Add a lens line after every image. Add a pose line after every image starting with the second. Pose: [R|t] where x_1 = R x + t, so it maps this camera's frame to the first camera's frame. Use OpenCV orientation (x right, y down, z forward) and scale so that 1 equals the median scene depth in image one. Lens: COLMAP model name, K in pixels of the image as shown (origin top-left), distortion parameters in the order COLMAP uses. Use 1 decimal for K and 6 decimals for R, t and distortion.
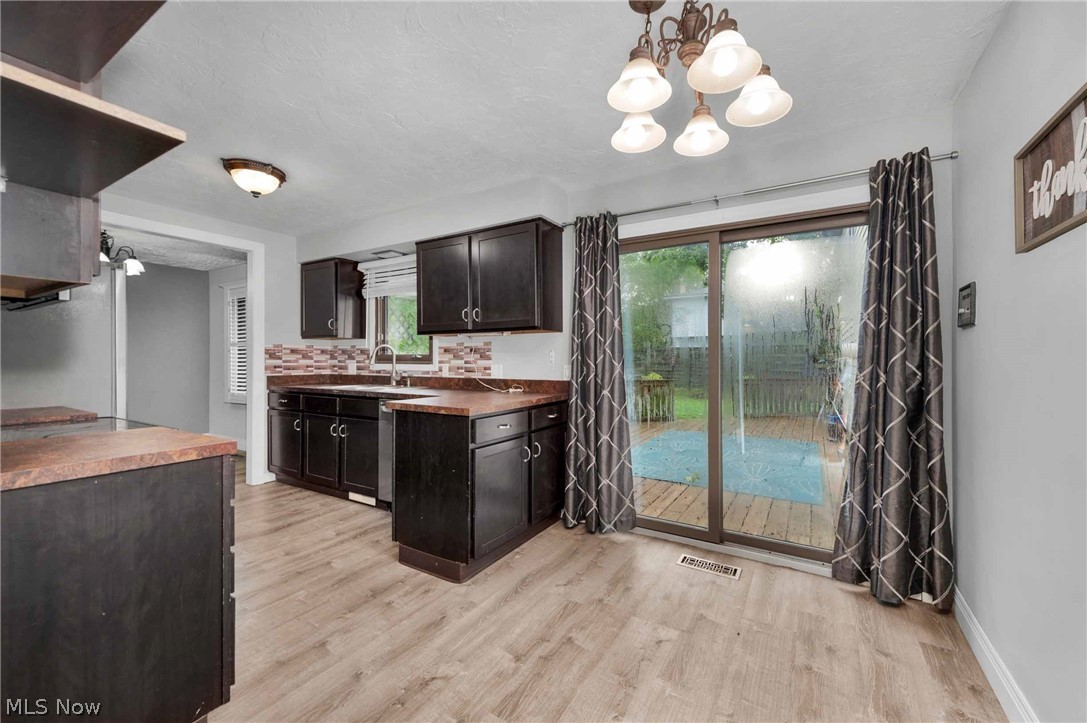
lens RADIAL K [[426.8, 0, 561.5], [0, 426.8, 359.8], [0, 0, 1]] dist [0.011601, -0.002120]
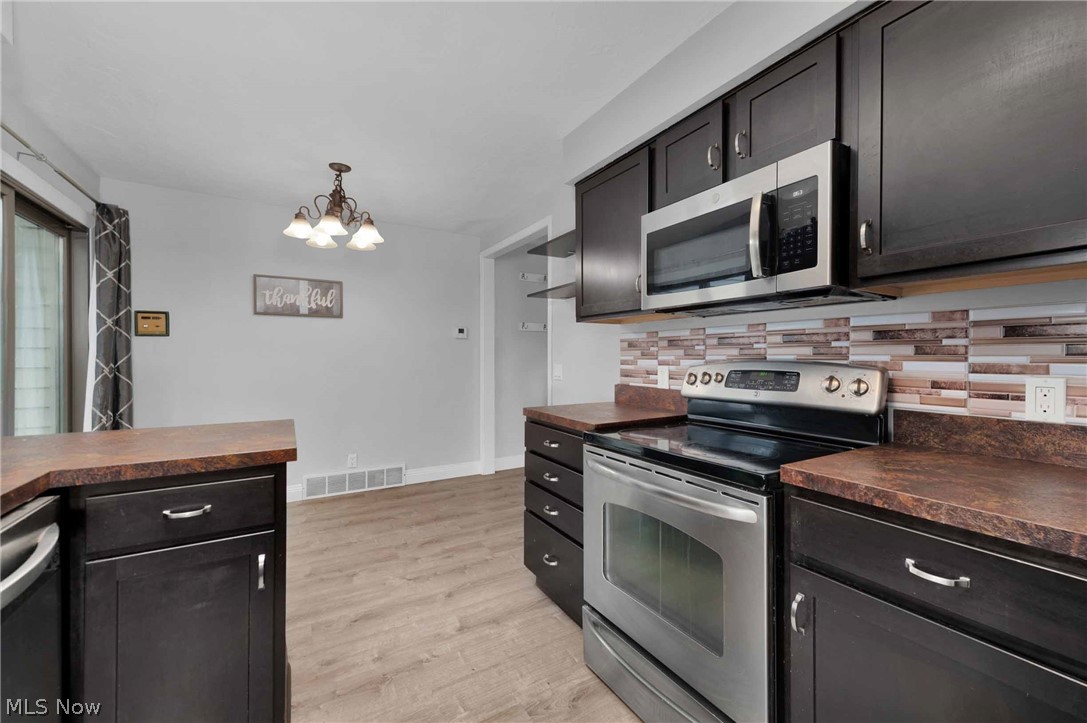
lens RADIAL K [[426.8, 0, 561.3], [0, 426.8, 357.2], [0, 0, 1]] dist [0.011601, -0.002120]
pose [[-0.886894, -0.004822, 0.461947, -0.658609], [-0.004433, 0.999988, 0.001927, -0.002653], [-0.461951, -0.000339, -0.886905, 0.953398]]
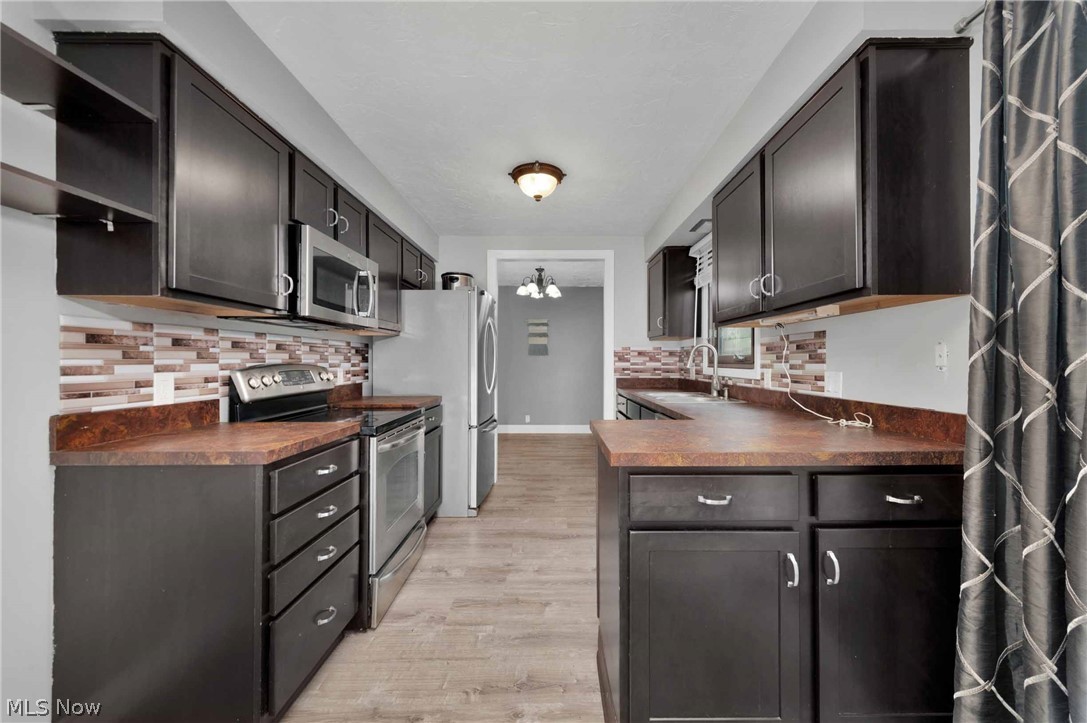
lens RADIAL K [[426.8, 0, 561.9], [0, 426.8, 358.7], [0, 0, 1]] dist [0.011601, -0.002120]
pose [[0.516653, -0.006566, -0.856169, 0.142424], [-0.000191, 0.999970, -0.007784, -0.001064], [0.856195, 0.004185, 0.516636, 0.429232]]
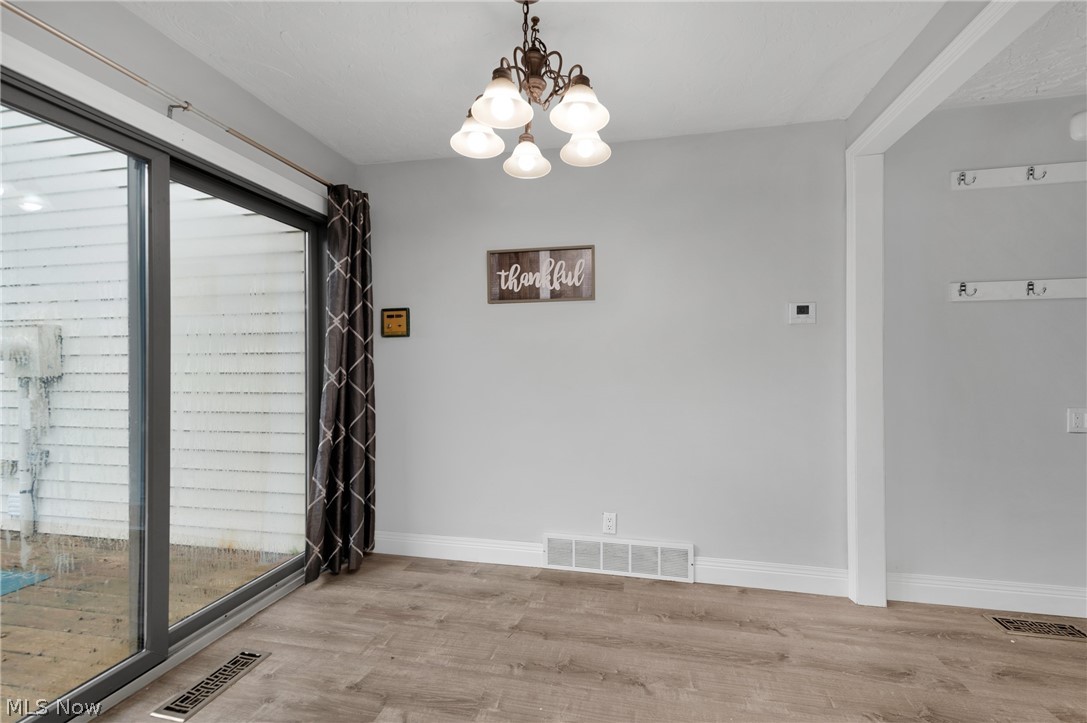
lens RADIAL K [[426.8, 0, 548.1], [0, 426.8, 360.8], [0, 0, 1]] dist [0.011601, -0.002120]
pose [[-0.306102, -0.001425, 0.951998, -0.322008], [0.001477, 0.999997, 0.001972, 0.000033], [-0.951998, 0.002010, -0.306099, 0.547472]]
